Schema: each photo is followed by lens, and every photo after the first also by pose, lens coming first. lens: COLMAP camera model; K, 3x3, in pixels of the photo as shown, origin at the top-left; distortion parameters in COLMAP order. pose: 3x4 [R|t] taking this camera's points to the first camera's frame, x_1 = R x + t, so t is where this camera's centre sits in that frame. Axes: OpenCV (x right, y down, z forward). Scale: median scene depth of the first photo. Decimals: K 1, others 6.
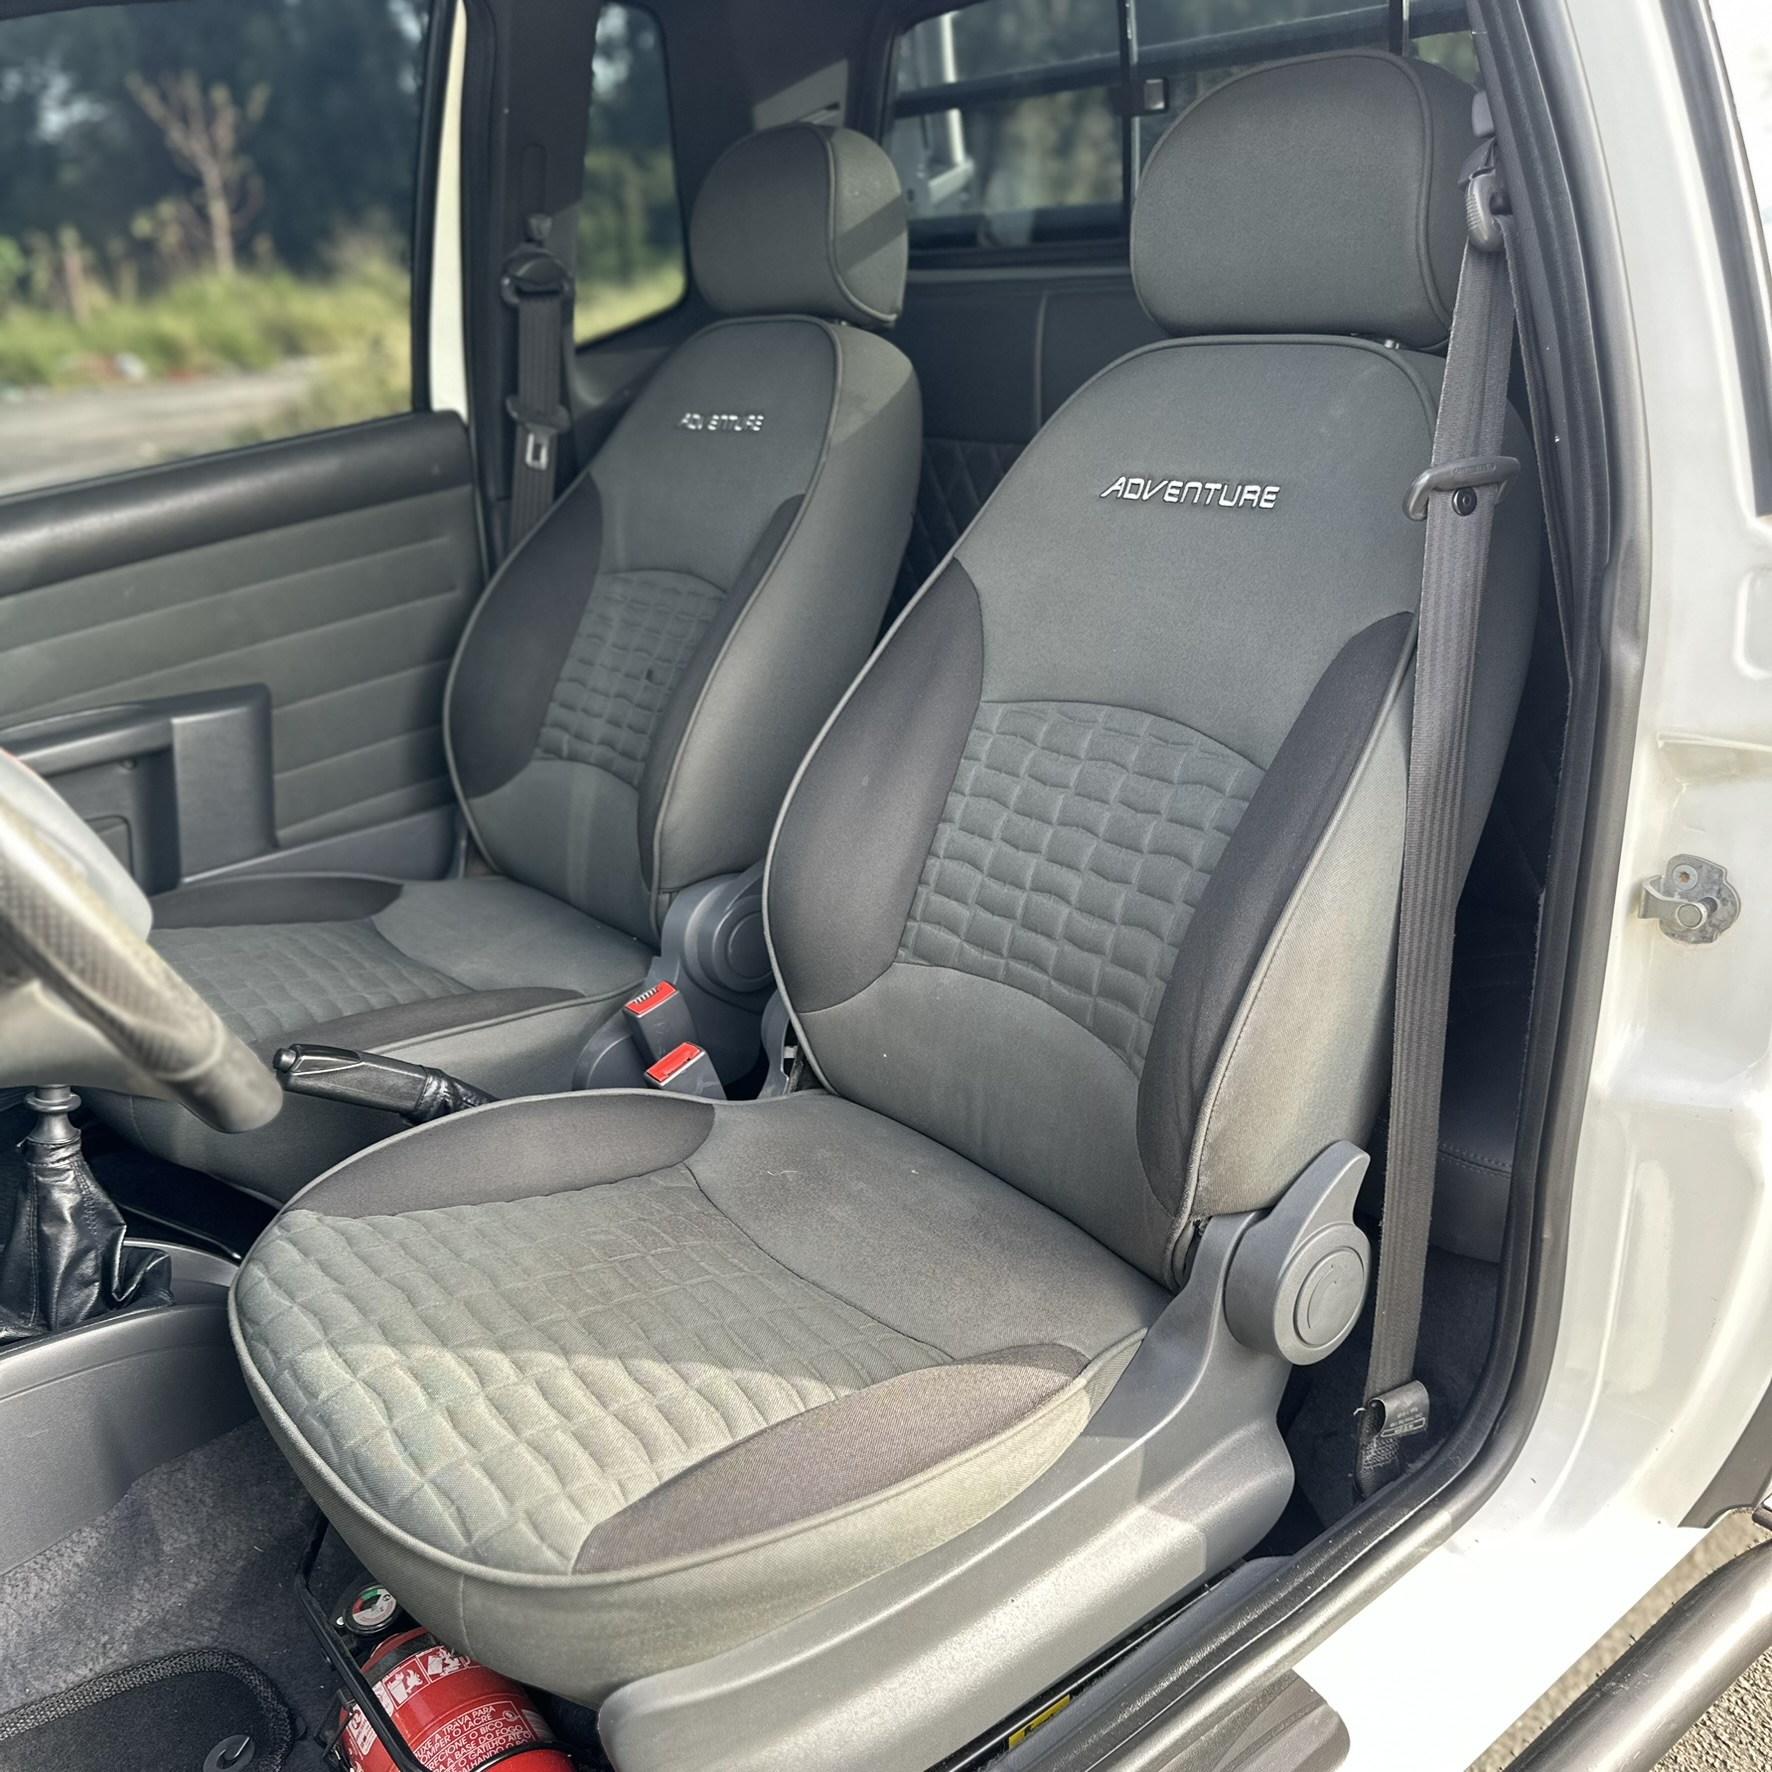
lens RADIAL K [[1631.4, 0, 888.1], [0, 1631.4, 953.9], [0, 0, 1]] dist [0.131883, -0.264927]
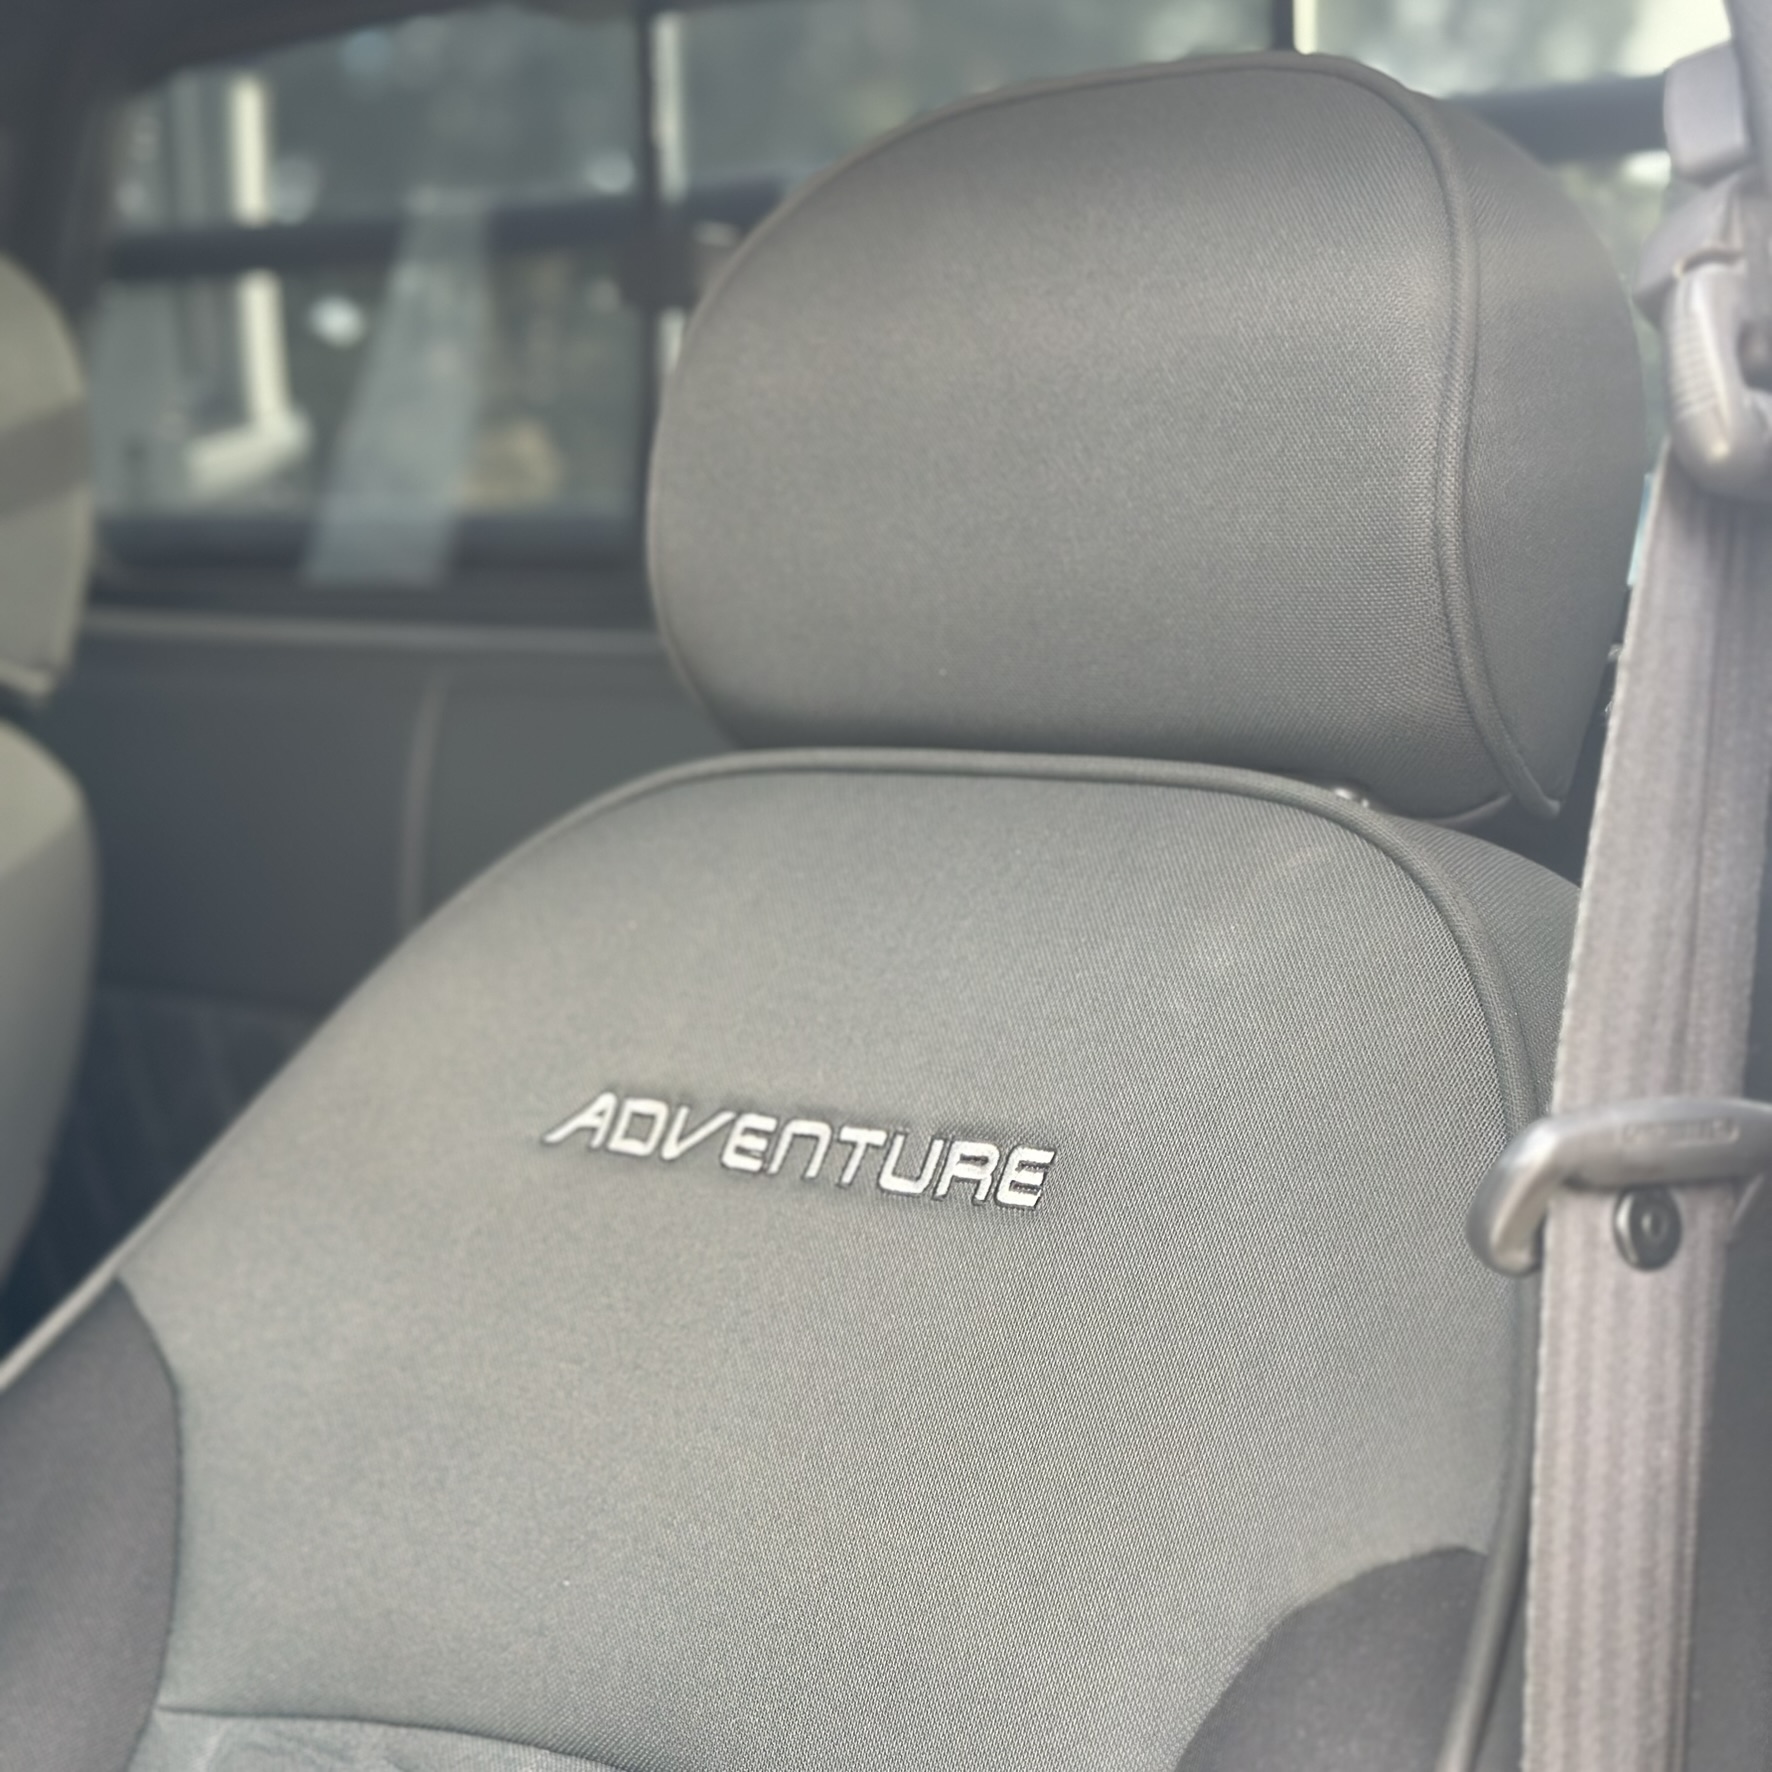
lens RADIAL K [[3288.8, 0, 835.3], [0, 3288.8, 1038.7], [0, 0, 1]] dist [0.045075, 0.121170]
pose [[0.976953, 0.084114, 0.196185, 0.061018], [-0.018875, 0.949527, -0.313116, -0.097394], [-0.212621, 0.302197, 0.929231, 0.399224]]
